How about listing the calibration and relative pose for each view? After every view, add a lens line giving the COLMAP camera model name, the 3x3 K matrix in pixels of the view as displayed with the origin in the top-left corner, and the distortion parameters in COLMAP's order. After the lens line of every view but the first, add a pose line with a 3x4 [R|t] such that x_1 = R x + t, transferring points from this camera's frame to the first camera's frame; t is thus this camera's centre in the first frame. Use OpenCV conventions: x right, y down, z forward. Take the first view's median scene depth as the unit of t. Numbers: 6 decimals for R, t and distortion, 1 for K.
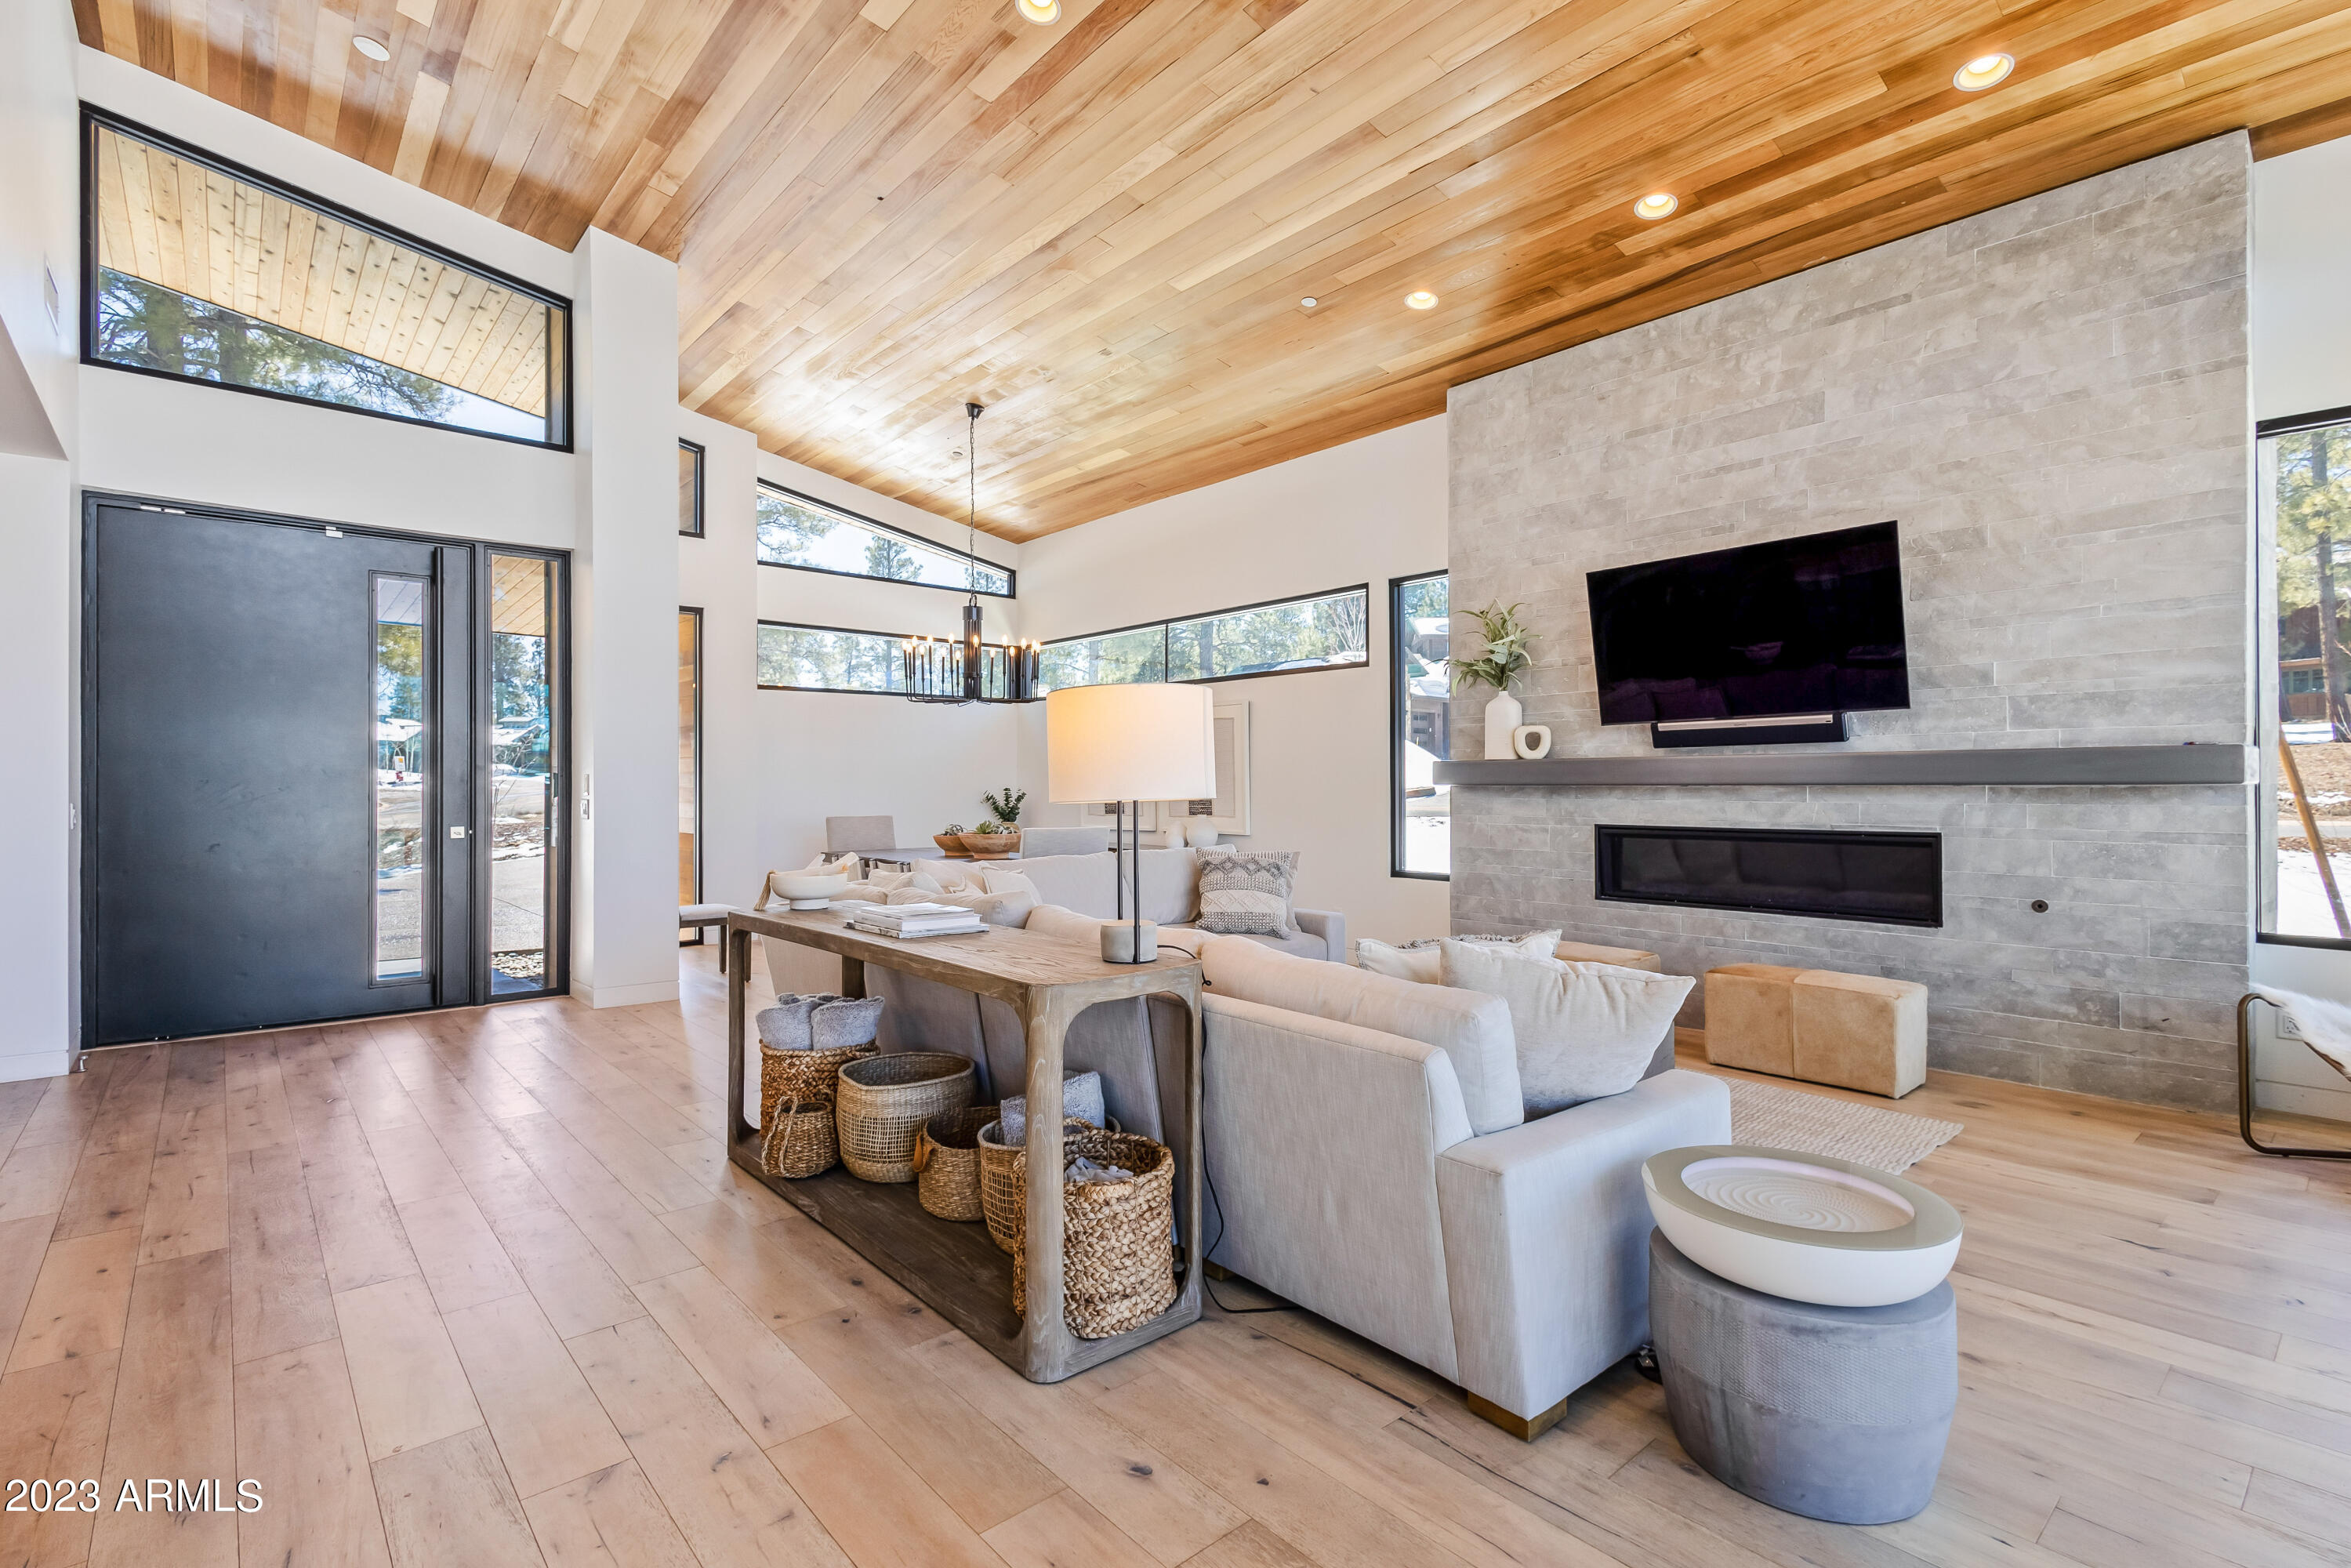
lens RADIAL K [[1097.0, 0, 1186.2], [0, 1097.0, 777.9], [0, 0, 1]] dist [0.014548, -0.005743]
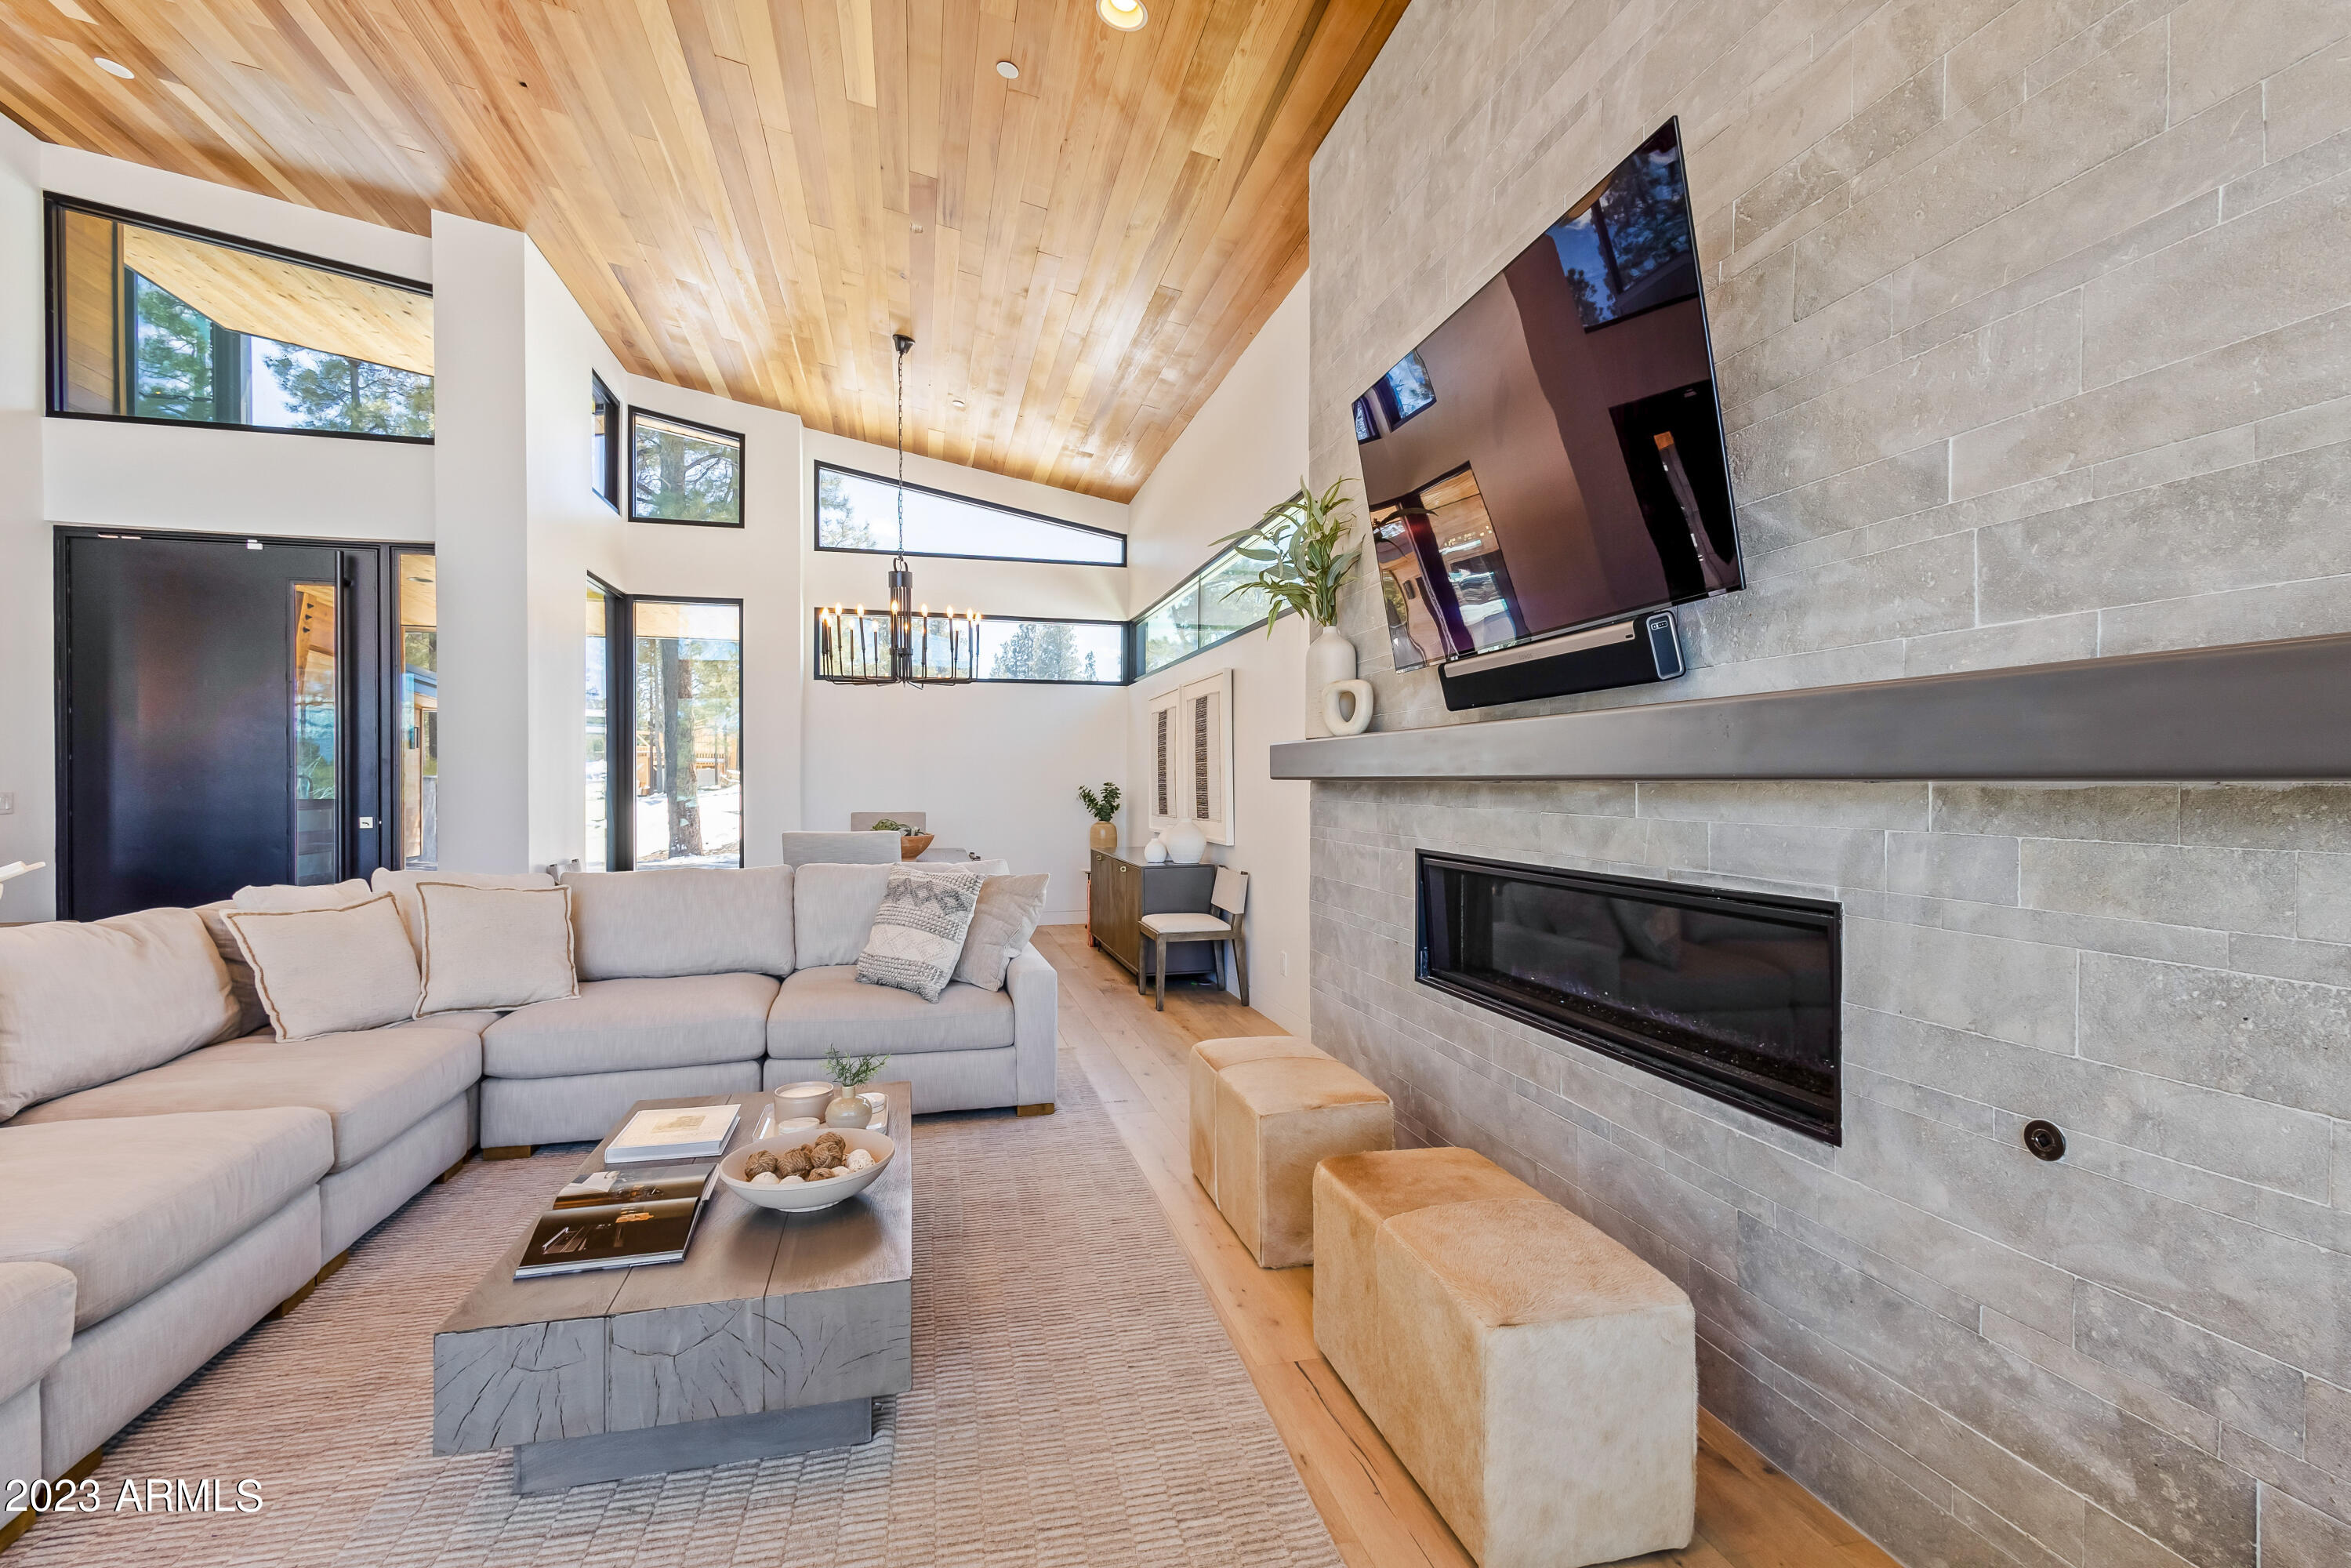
lens RADIAL K [[1097.0, 0, 1181.9], [0, 1097.0, 788.0], [0, 0, 1]] dist [0.014548, -0.005743]
pose [[0.888399, 0.005020, -0.459044, 0.603450], [0.001306, 0.999909, 0.013462, 0.003200], [0.459069, -0.012560, 0.888312, 0.505211]]
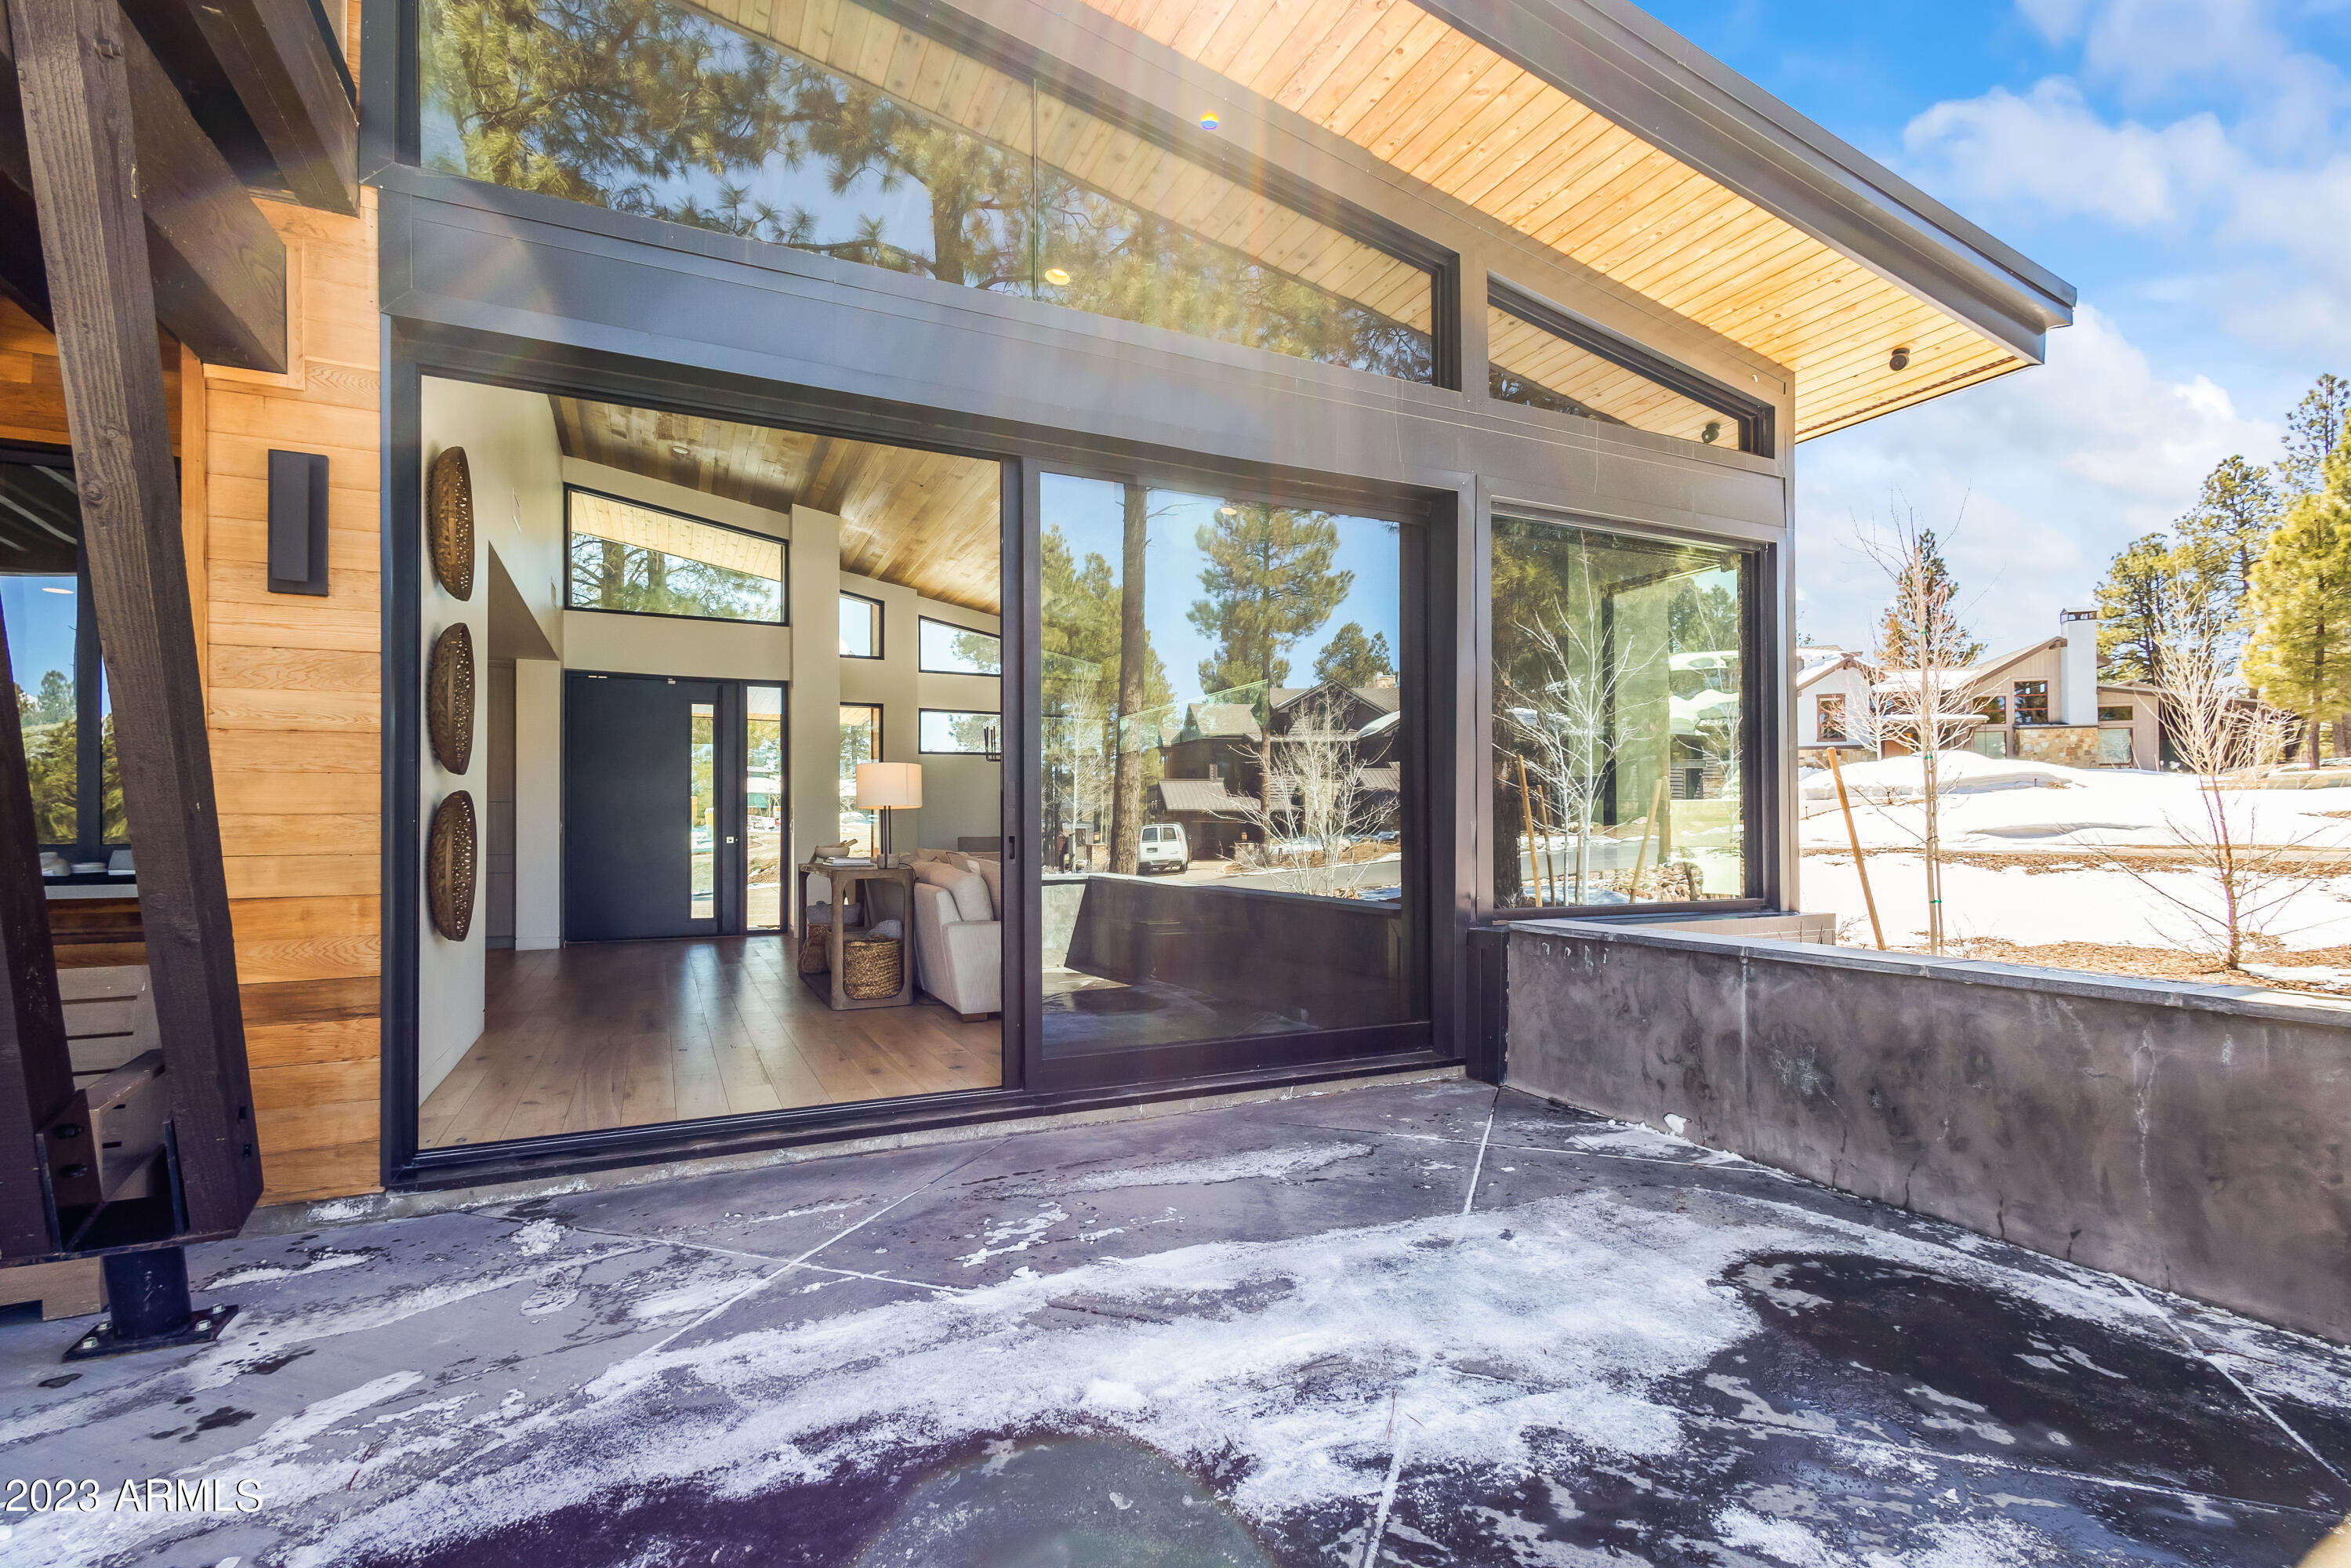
lens RADIAL K [[1097.0, 0, 1185.4], [0, 1097.0, 809.5], [0, 0, 1]] dist [0.014548, -0.005743]
pose [[0.964047, -0.006294, -0.265658, 0.653851], [0.003490, 0.999933, -0.011024, 0.026657], [0.265709, 0.009700, 0.964004, -0.660382]]
